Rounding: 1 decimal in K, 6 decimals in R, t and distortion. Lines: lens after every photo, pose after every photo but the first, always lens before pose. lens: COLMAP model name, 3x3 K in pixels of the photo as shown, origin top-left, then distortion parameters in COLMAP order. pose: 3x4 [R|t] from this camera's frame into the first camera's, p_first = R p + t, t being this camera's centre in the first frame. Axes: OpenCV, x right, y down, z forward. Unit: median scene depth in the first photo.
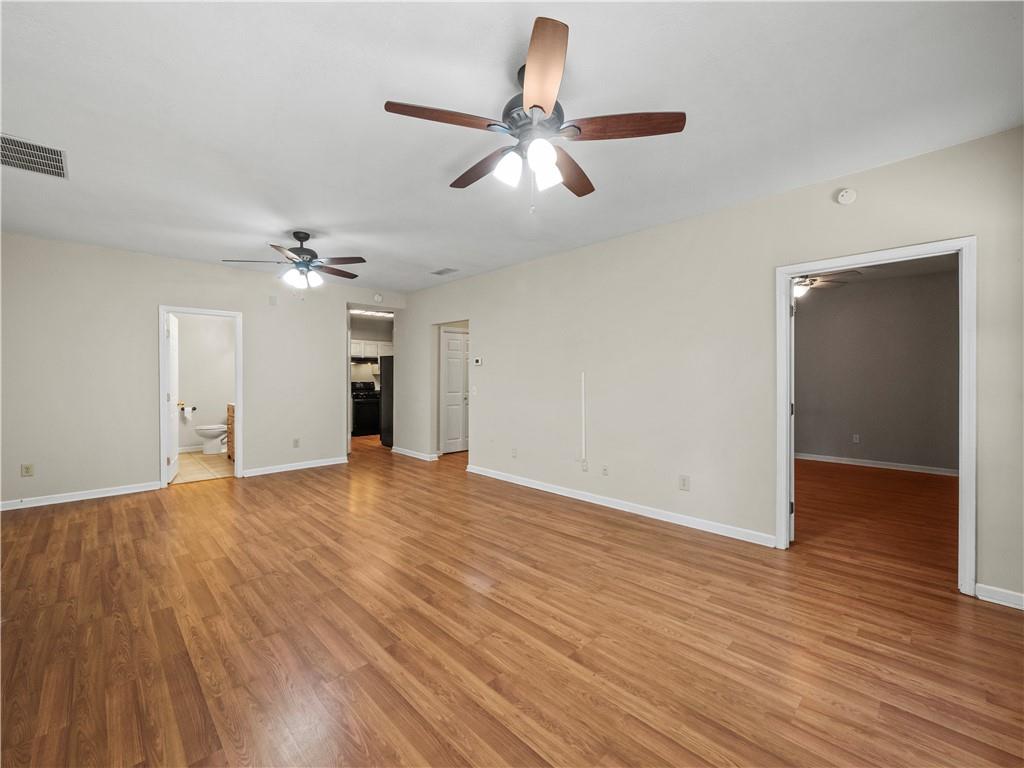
lens RADIAL K [[435.3, 0, 508.0], [0, 435.3, 380.5], [0, 0, 1]] dist [-0.007442, -0.000134]
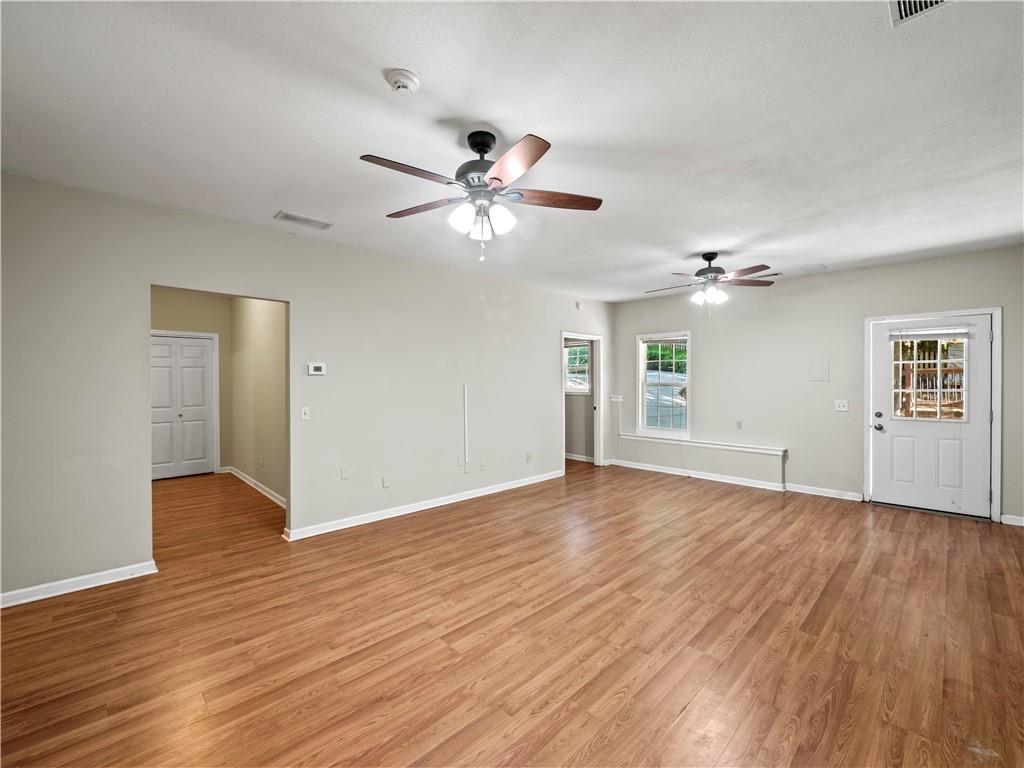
lens RADIAL K [[435.3, 0, 508.4], [0, 435.3, 382.6], [0, 0, 1]] dist [-0.007442, -0.000134]
pose [[-0.006510, -0.005637, 0.999963, -1.285544], [0.008104, 0.999951, 0.005690, -0.042056], [-0.999946, 0.008140, -0.006464, 1.215594]]
